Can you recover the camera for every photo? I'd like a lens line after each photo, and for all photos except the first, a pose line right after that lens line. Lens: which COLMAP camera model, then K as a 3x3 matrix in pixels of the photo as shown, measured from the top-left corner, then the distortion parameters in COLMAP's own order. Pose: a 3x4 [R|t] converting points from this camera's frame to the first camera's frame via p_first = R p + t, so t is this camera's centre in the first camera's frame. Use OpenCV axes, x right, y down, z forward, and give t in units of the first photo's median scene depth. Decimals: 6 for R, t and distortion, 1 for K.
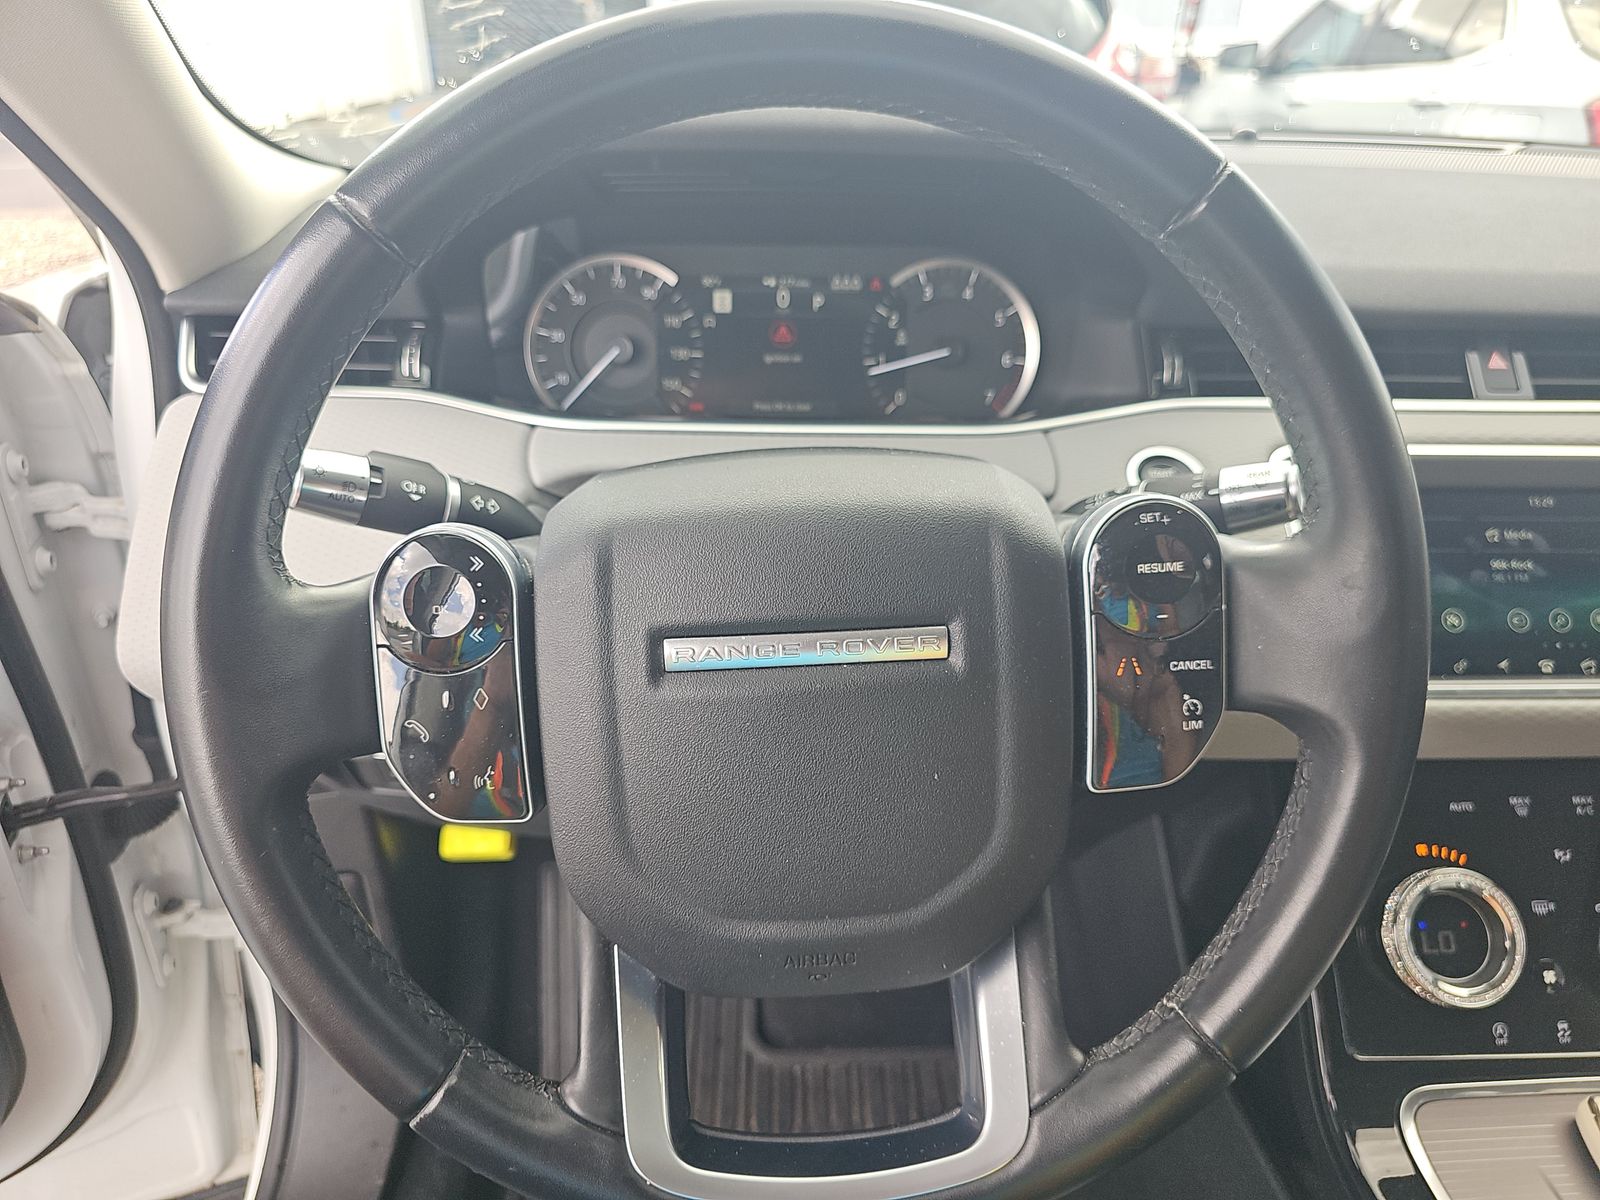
lens RADIAL K [[1070.0, 0, 800.0], [0, 1070.0, 600.0], [0, 0, 1]] dist [-0.003212, -0.000160]
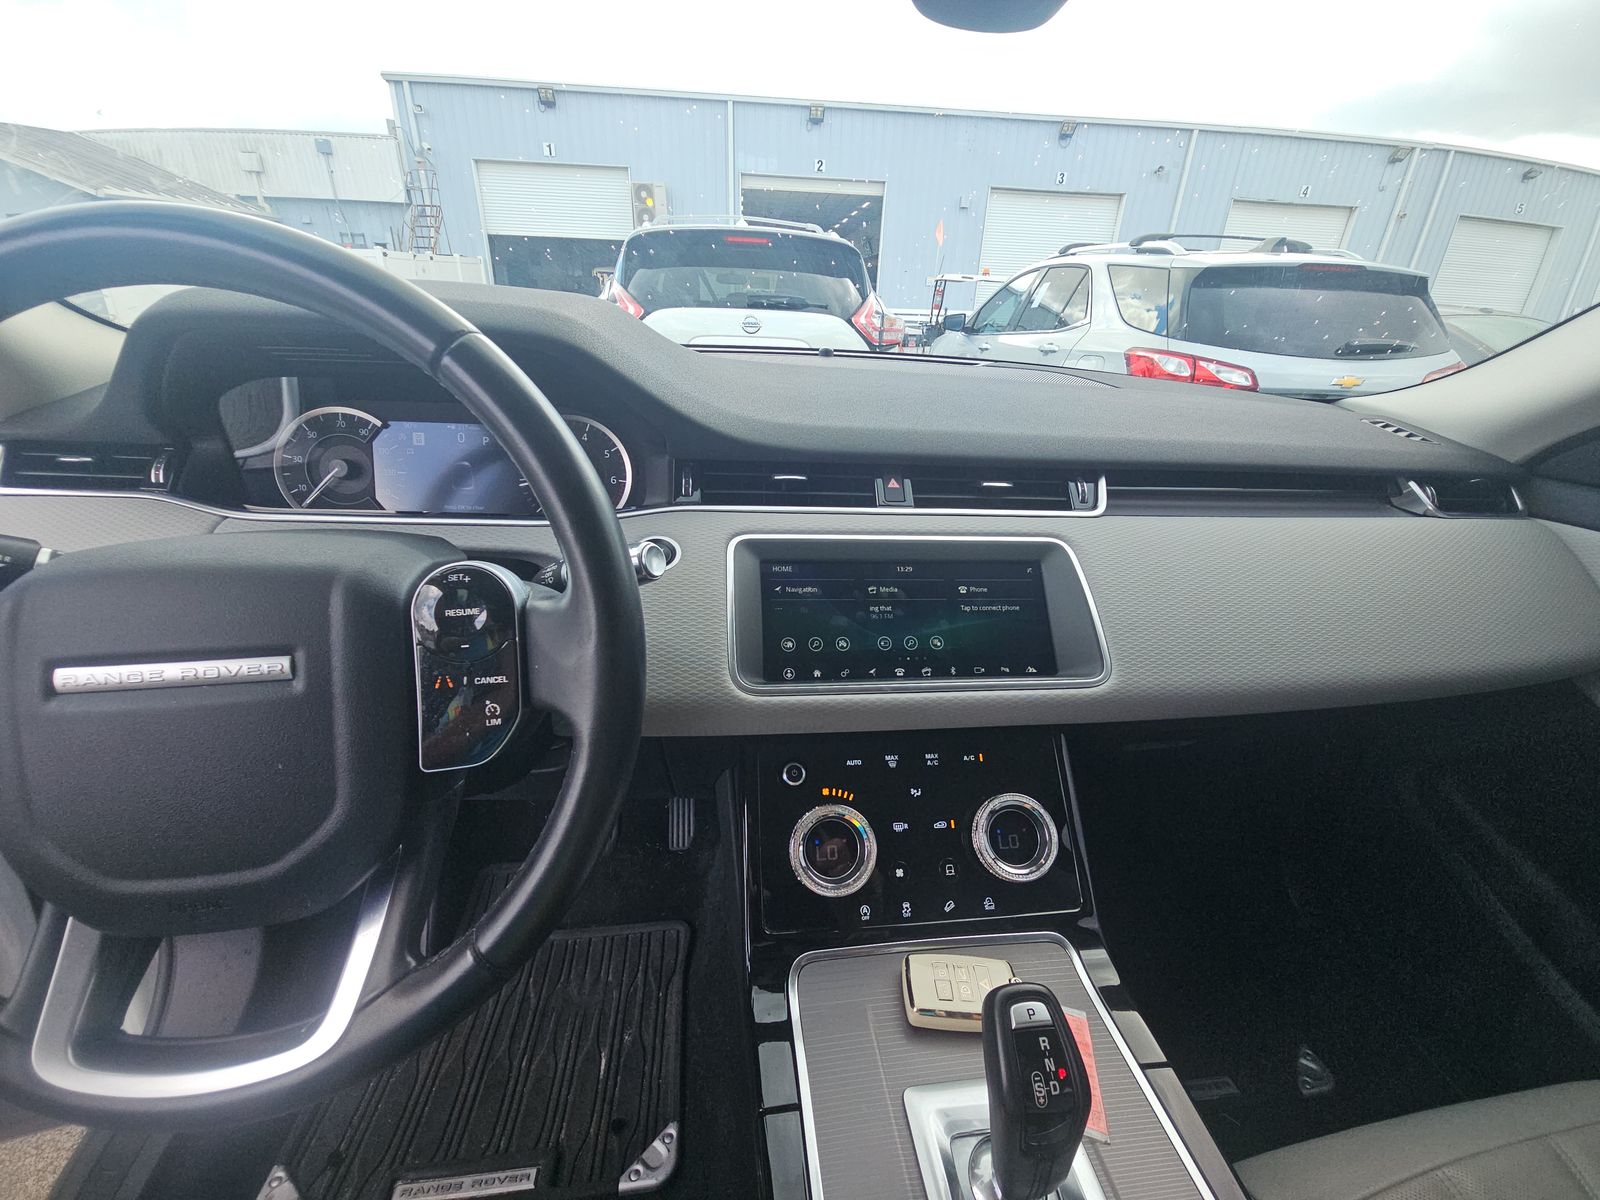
lens RADIAL K [[630.2, 0, 811.8], [0, 630.2, 596.4], [0, 0, 1]] dist [0.024620, -0.021675]
pose [[0.994969, -0.003871, 0.100113, 0.467109], [0.009411, 0.998446, -0.054934, -0.000098], [-0.099745, 0.055599, 0.993458, 0.071034]]
